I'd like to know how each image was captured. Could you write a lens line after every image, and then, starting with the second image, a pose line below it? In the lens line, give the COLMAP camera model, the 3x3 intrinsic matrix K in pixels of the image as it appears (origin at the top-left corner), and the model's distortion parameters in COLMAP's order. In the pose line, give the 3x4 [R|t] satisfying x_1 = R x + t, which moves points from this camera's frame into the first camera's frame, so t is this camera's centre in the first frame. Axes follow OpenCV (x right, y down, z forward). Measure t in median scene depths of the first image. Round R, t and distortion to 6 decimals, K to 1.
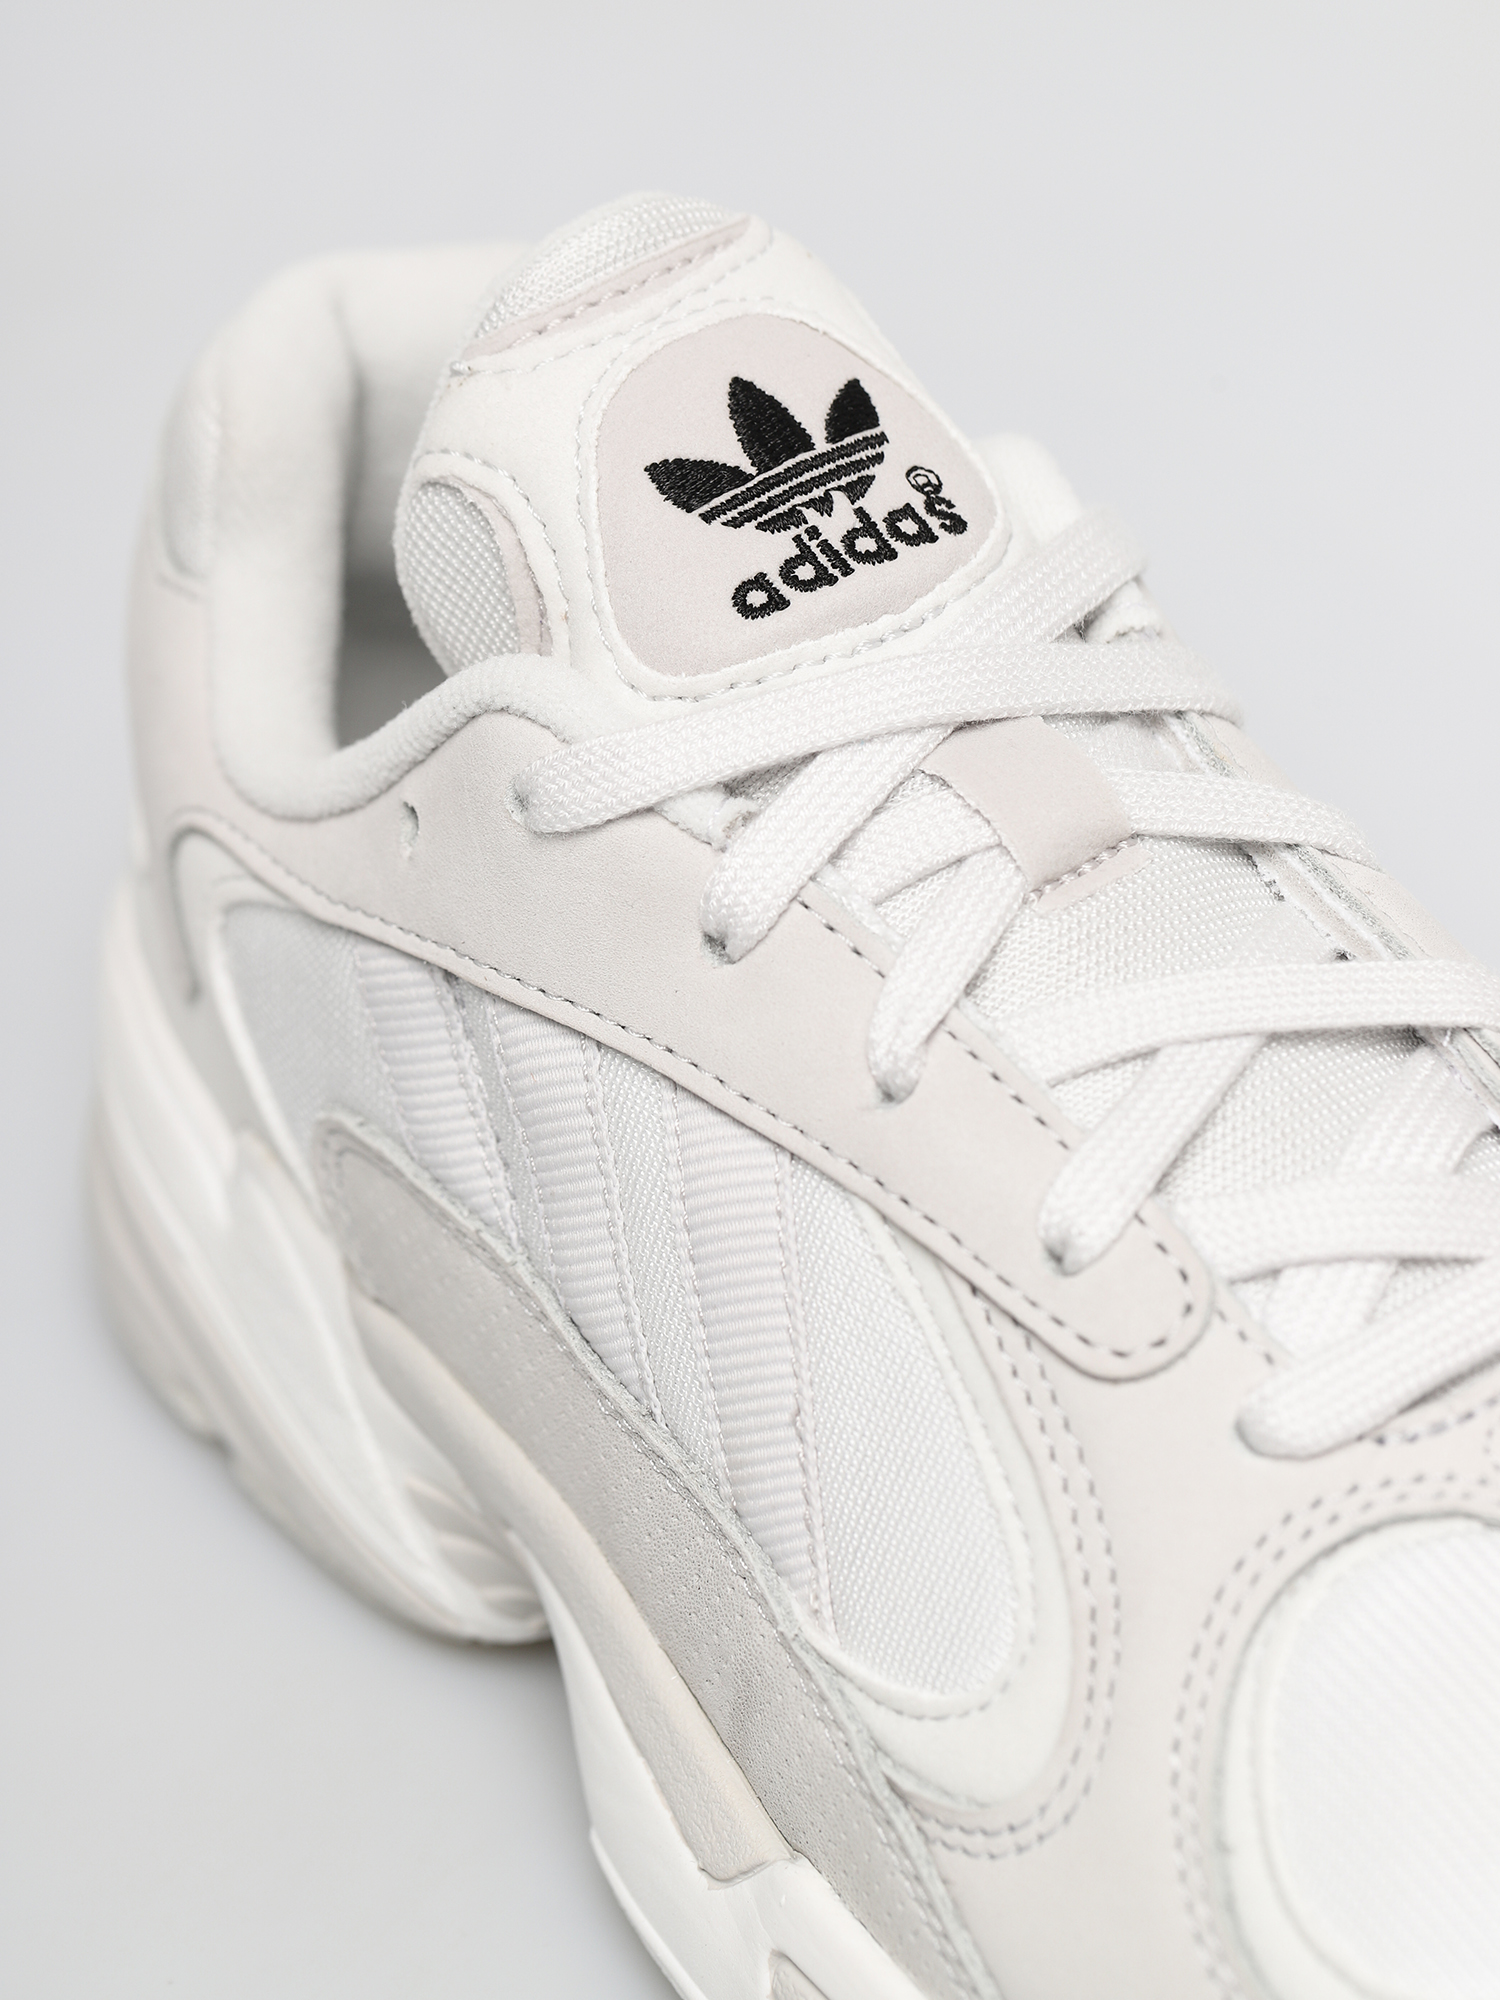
lens RADIAL K [[5597.9, 0, 750.9], [0, 5597.9, 998.1], [0, 0, 1]] dist [-0.176541, 0.000000]
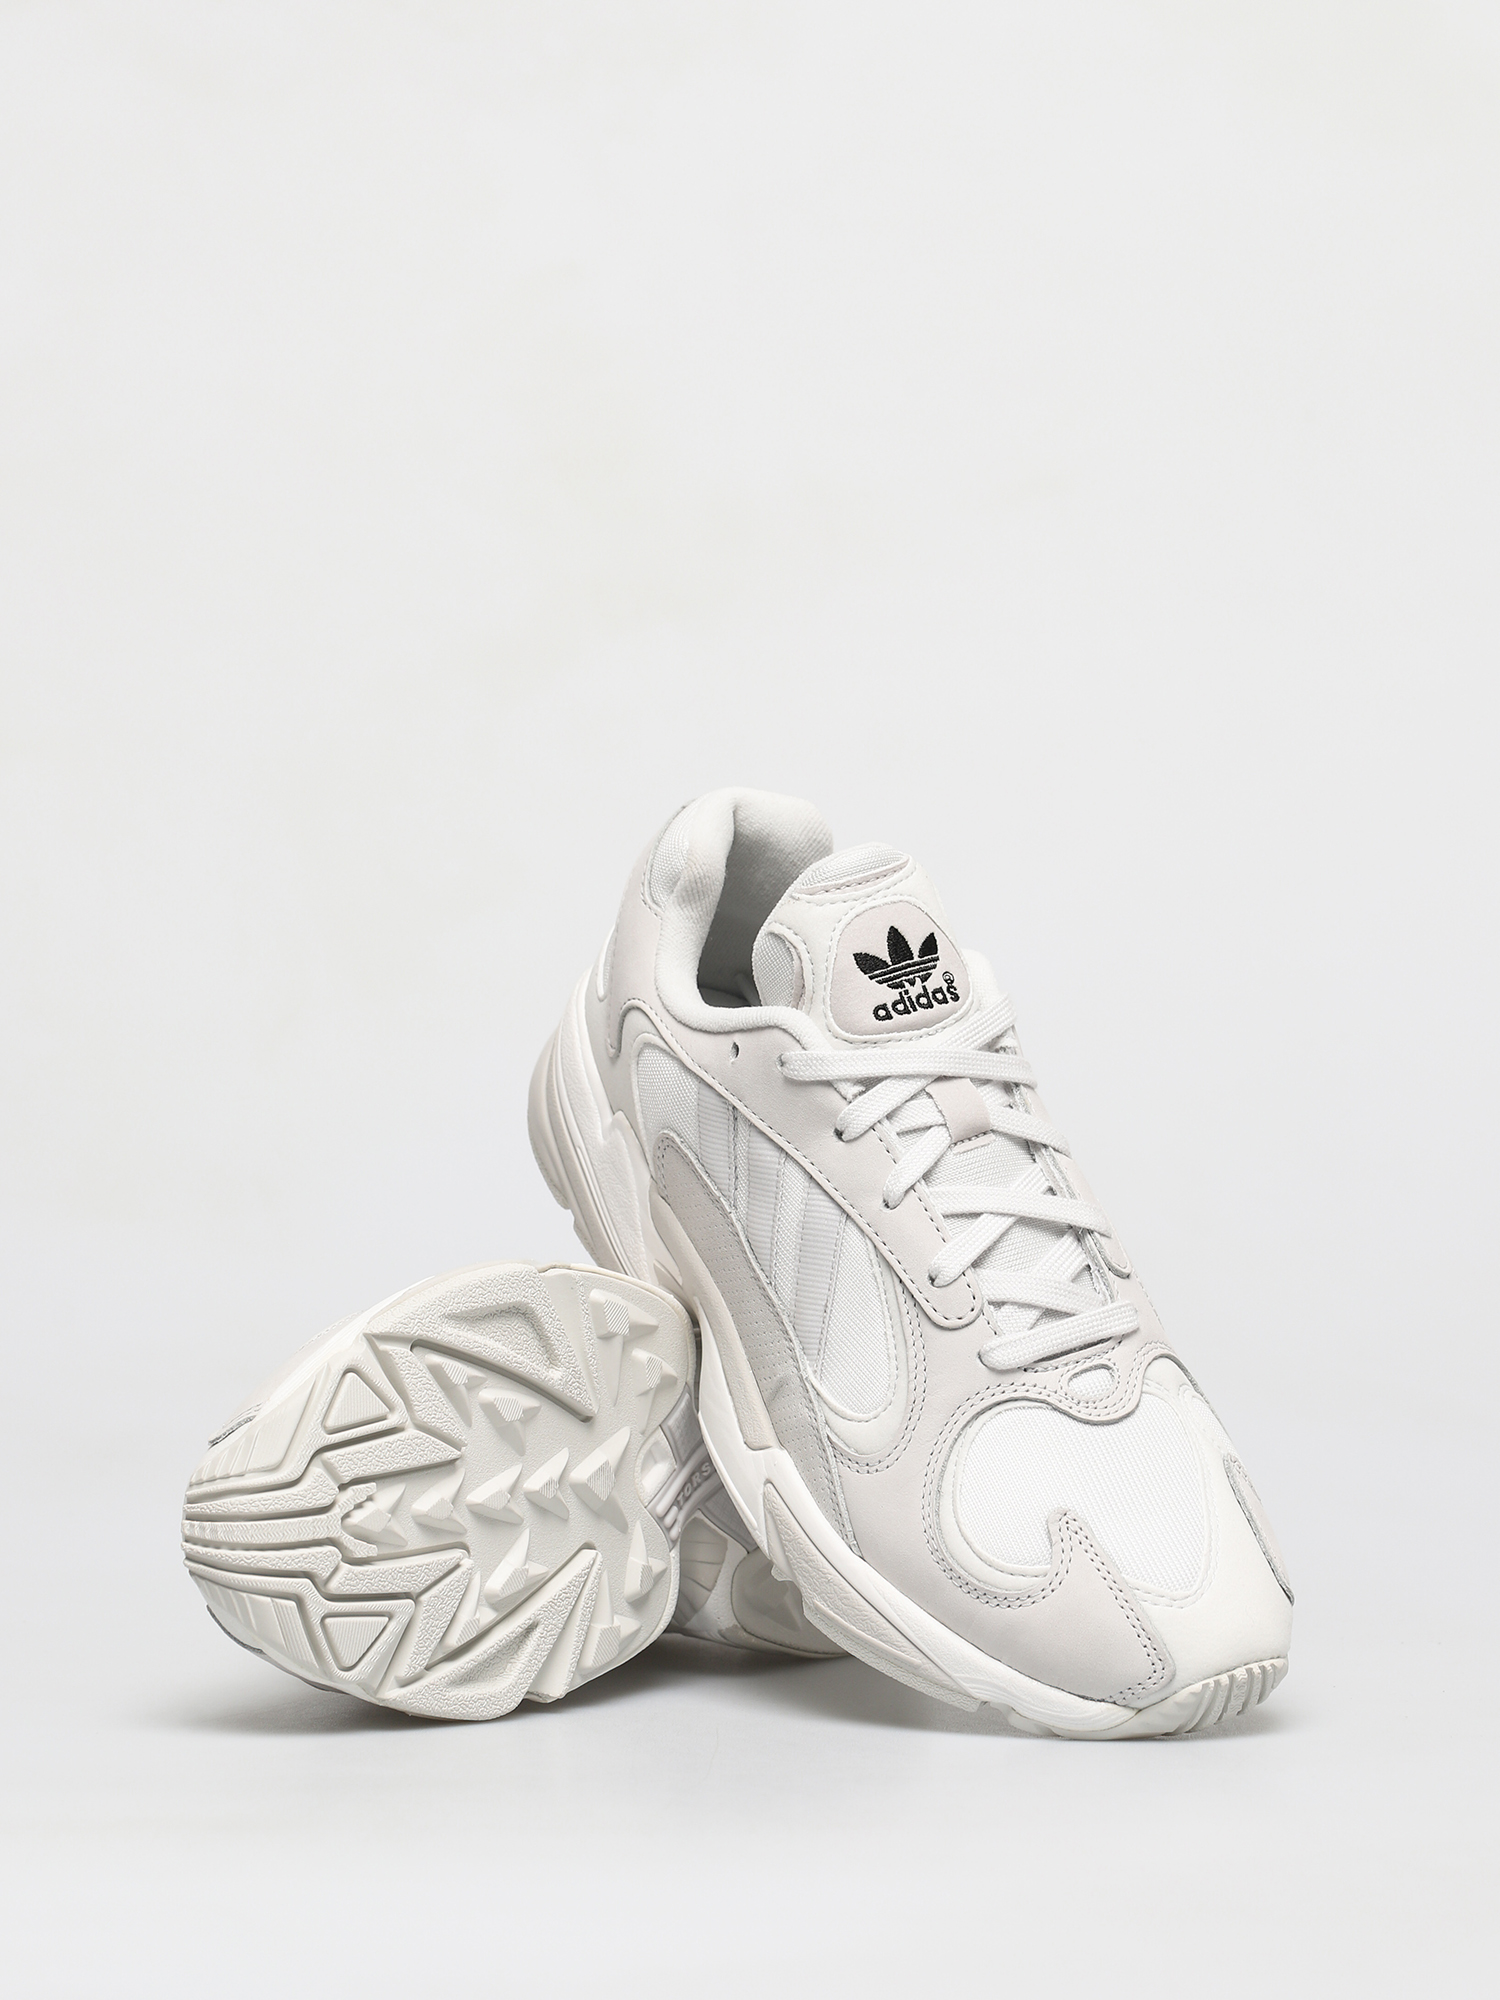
lens RADIAL K [[5597.9, 0, 749.0], [0, 5597.9, 1001.3], [0, 0, 1]] dist [-0.176541, 0.000000]
pose [[0.963903, 0.236207, 0.122874, -0.402387], [-0.252097, 0.958134, 0.135745, -0.434635], [-0.085666, -0.161821, 0.983095, -1.710879]]
